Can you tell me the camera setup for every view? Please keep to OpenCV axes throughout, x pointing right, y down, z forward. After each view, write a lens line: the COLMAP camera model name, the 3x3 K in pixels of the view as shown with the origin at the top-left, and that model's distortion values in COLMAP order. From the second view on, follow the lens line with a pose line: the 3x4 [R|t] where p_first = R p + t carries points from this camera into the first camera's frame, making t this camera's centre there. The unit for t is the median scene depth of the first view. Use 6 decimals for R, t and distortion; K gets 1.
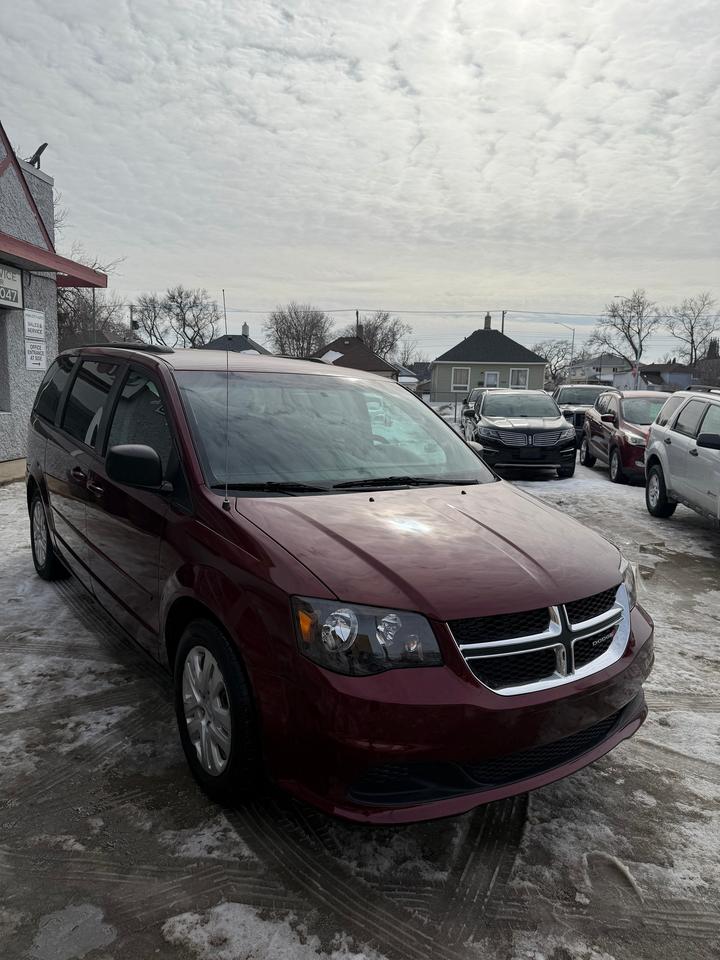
lens RADIAL K [[669.5, 0, 360.0], [0, 669.5, 480.0], [0, 0, 1]] dist [0.091394, -0.120674]
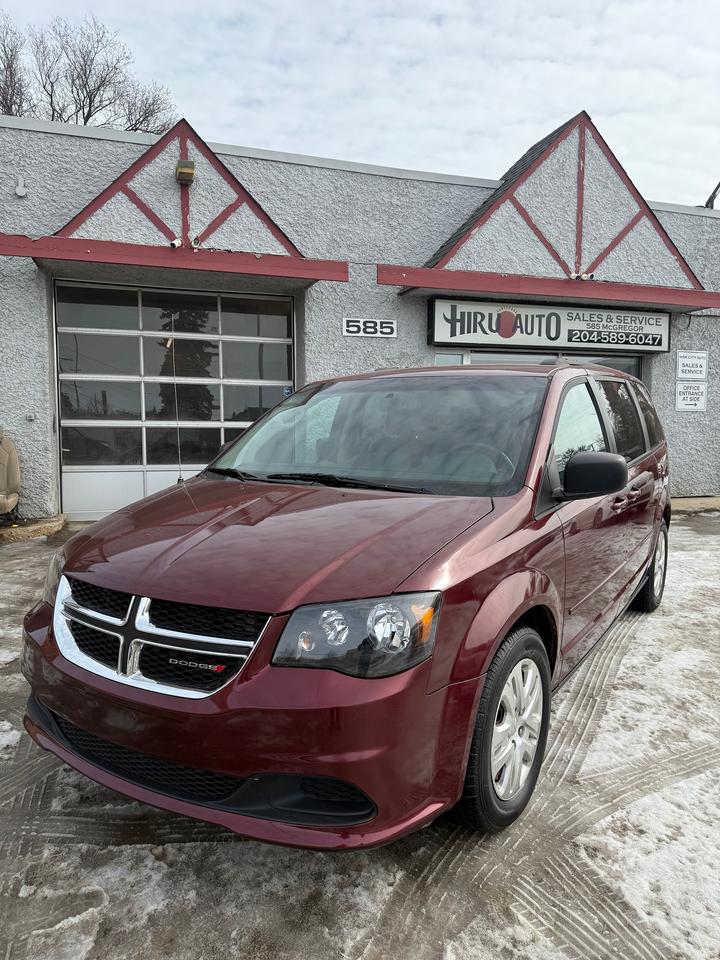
lens RADIAL K [[672.9, 0, 360.0], [0, 672.9, 480.0], [0, 0, 1]] dist [0.100960, -0.152998]
pose [[0.367972, 0.032990, -0.929251, 1.100412], [-0.117136, 0.993054, -0.011129, 0.017262], [0.922429, 0.112944, 0.369280, 0.840135]]
